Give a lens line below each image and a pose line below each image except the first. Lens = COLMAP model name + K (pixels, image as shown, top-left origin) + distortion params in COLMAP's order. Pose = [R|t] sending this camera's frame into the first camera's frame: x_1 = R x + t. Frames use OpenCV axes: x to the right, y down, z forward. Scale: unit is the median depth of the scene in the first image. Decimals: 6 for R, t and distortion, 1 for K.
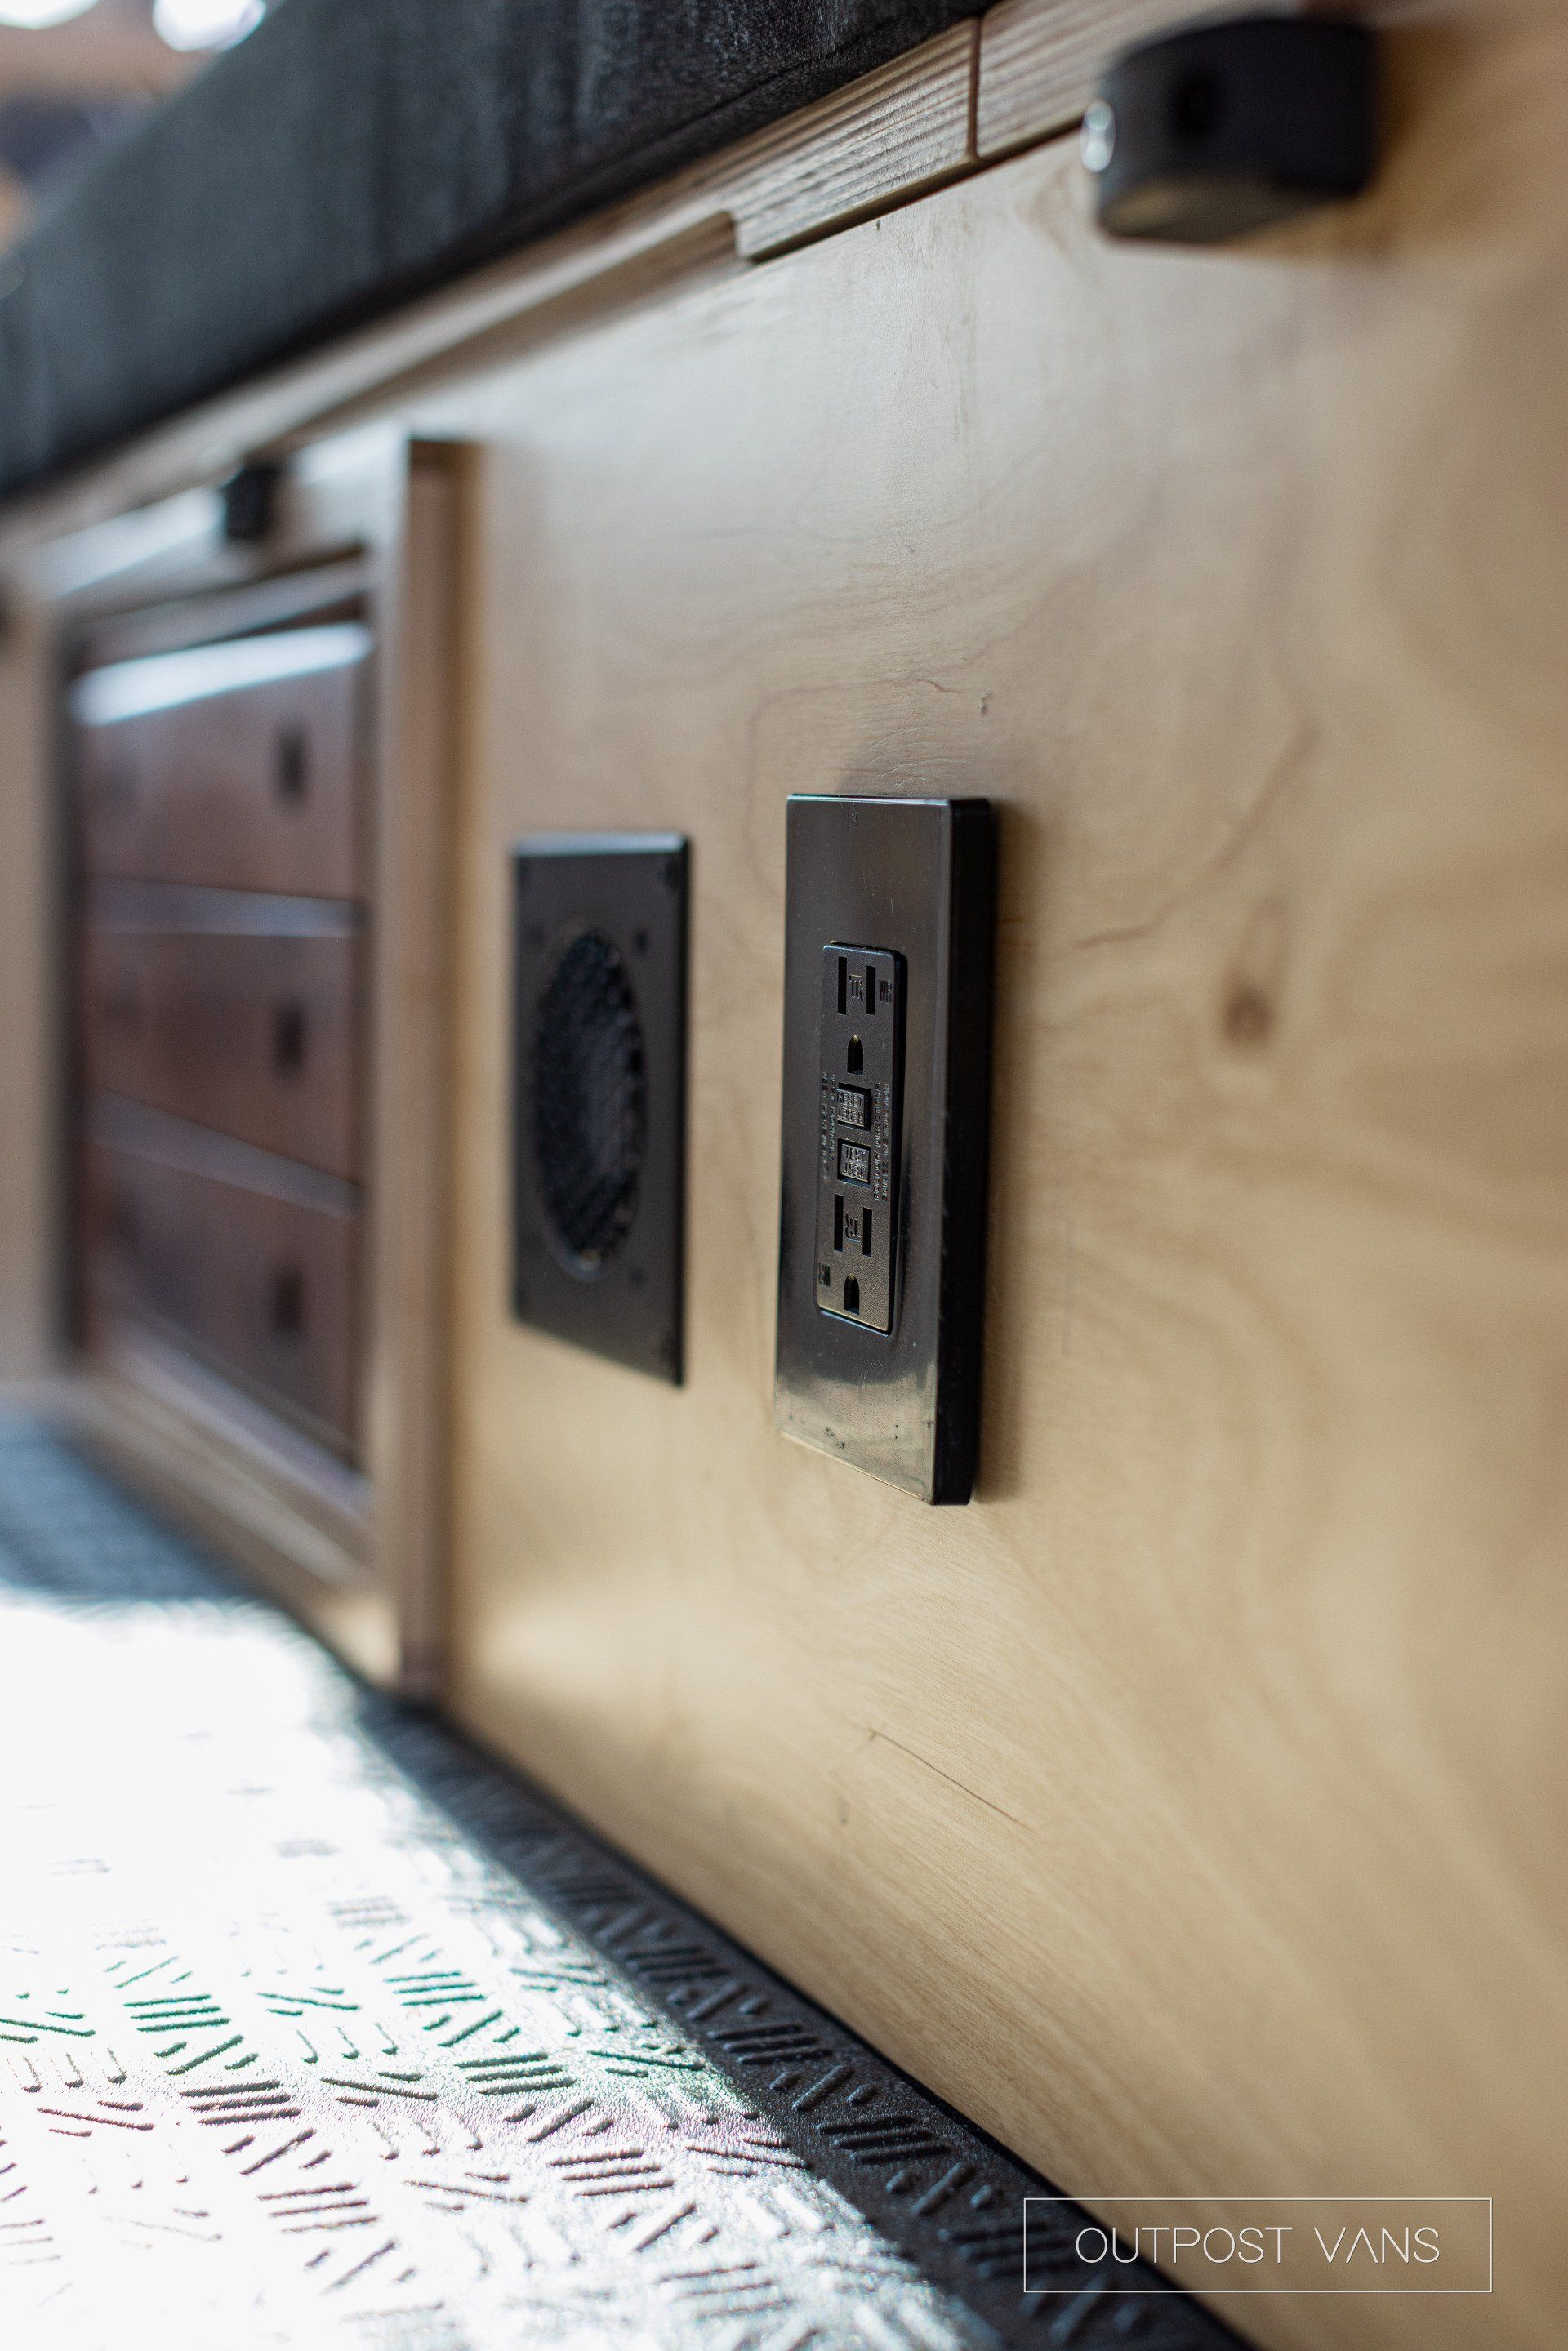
lens RADIAL K [[3348.0, 0, 784.0], [0, 3348.0, 1175.5], [0, 0, 1]] dist [-0.010774, -0.032305]
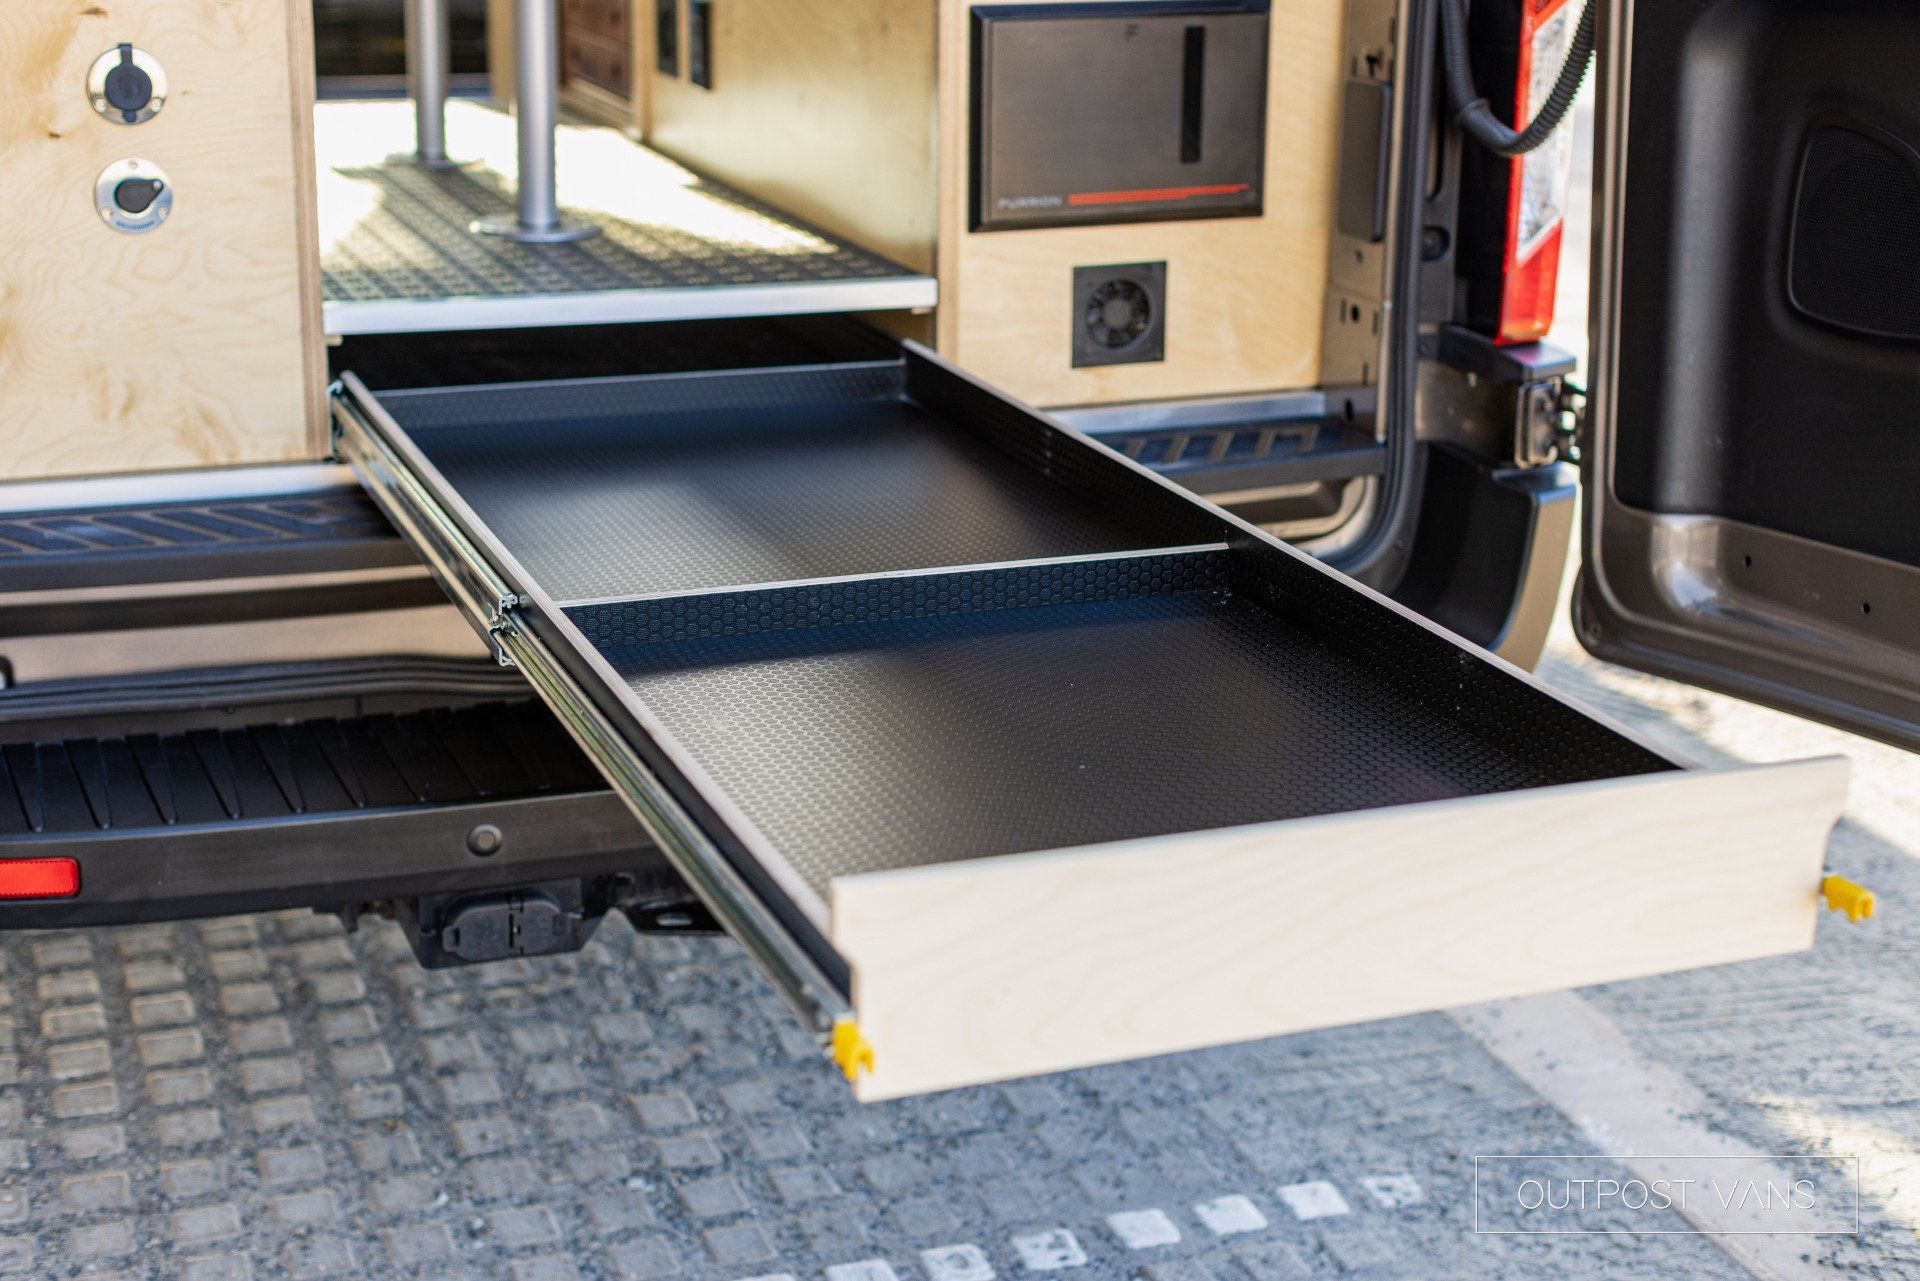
lens RADIAL K [[2684.5, 0, 960.0], [0, 2684.5, 640.5], [0, 0, 1]] dist [-0.010634, 0.009184]
pose [[0.999989, 0.000179, 0.004629, 0.320536], [-0.001314, 0.969157, 0.246439, -0.117471], [-0.004442, -0.246443, 0.969147, -2.854469]]
